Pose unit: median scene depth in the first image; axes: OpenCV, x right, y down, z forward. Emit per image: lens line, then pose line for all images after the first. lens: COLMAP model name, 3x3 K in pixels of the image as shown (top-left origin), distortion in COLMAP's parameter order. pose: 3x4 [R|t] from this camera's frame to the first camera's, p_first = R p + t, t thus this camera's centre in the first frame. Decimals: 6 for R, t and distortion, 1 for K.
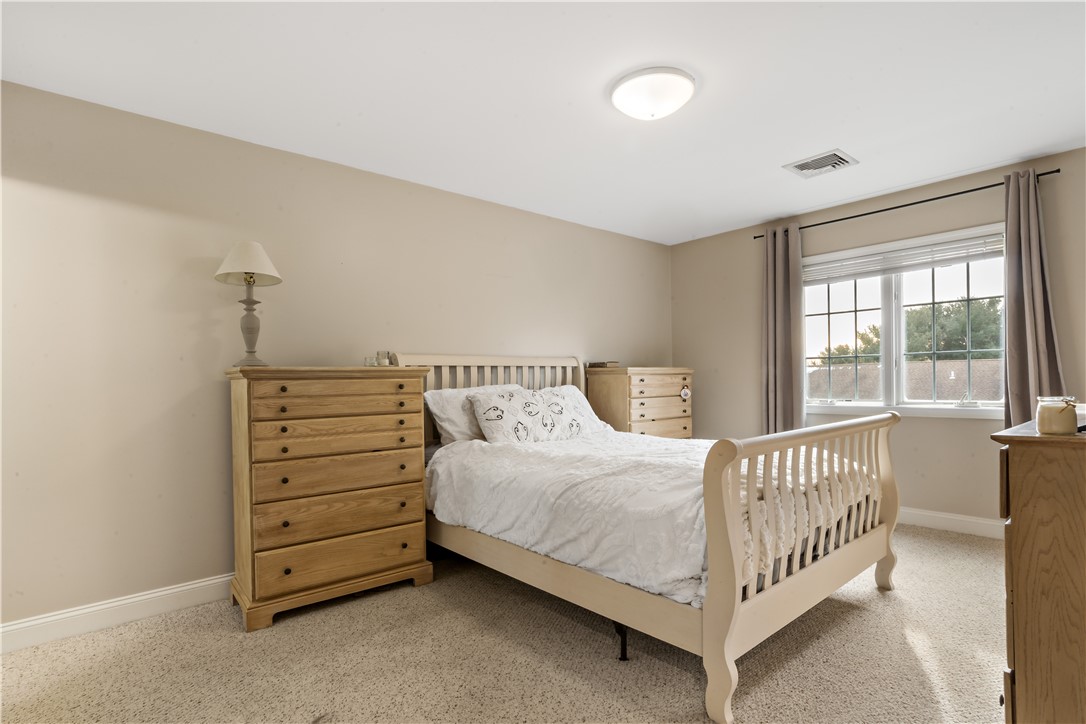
lens RADIAL K [[539.5, 0, 544.4], [0, 539.5, 368.1], [0, 0, 1]] dist [0.000050, -0.000072]
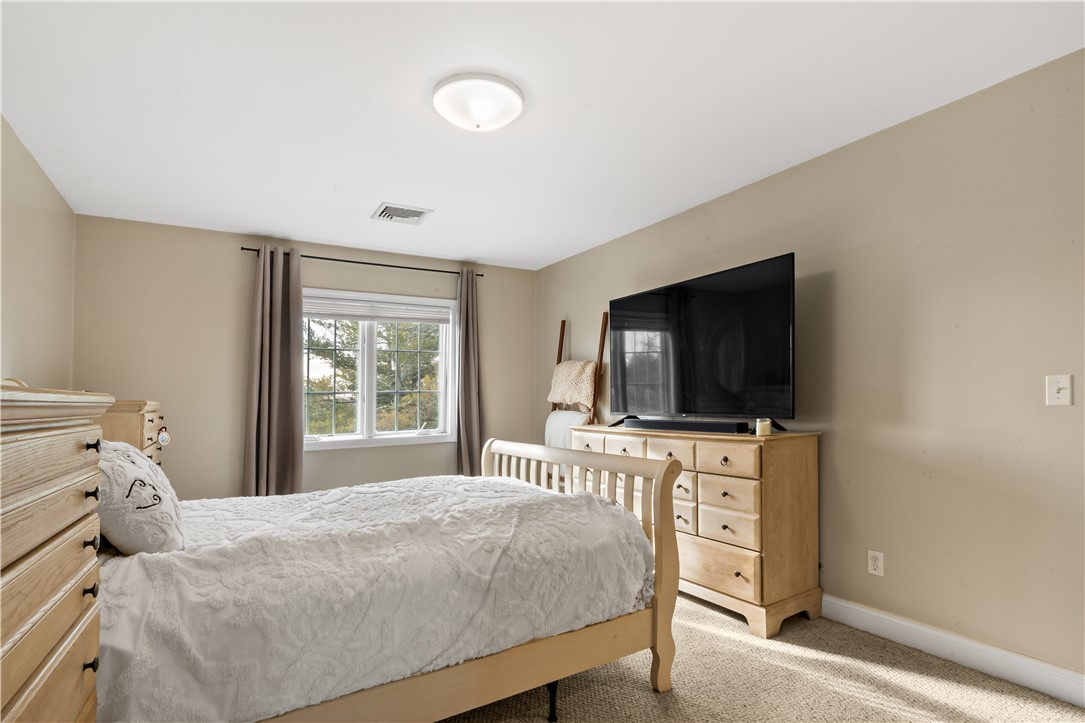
lens RADIAL K [[539.0, 0, 551.8], [0, 539.0, 389.2], [0, 0, 1]] dist [0.000050, -0.000072]
pose [[0.178612, 0.032982, 0.983367, -0.469277], [-0.004671, 0.999455, -0.032673, 0.004116], [-0.983908, 0.001243, 0.178669, 0.506909]]
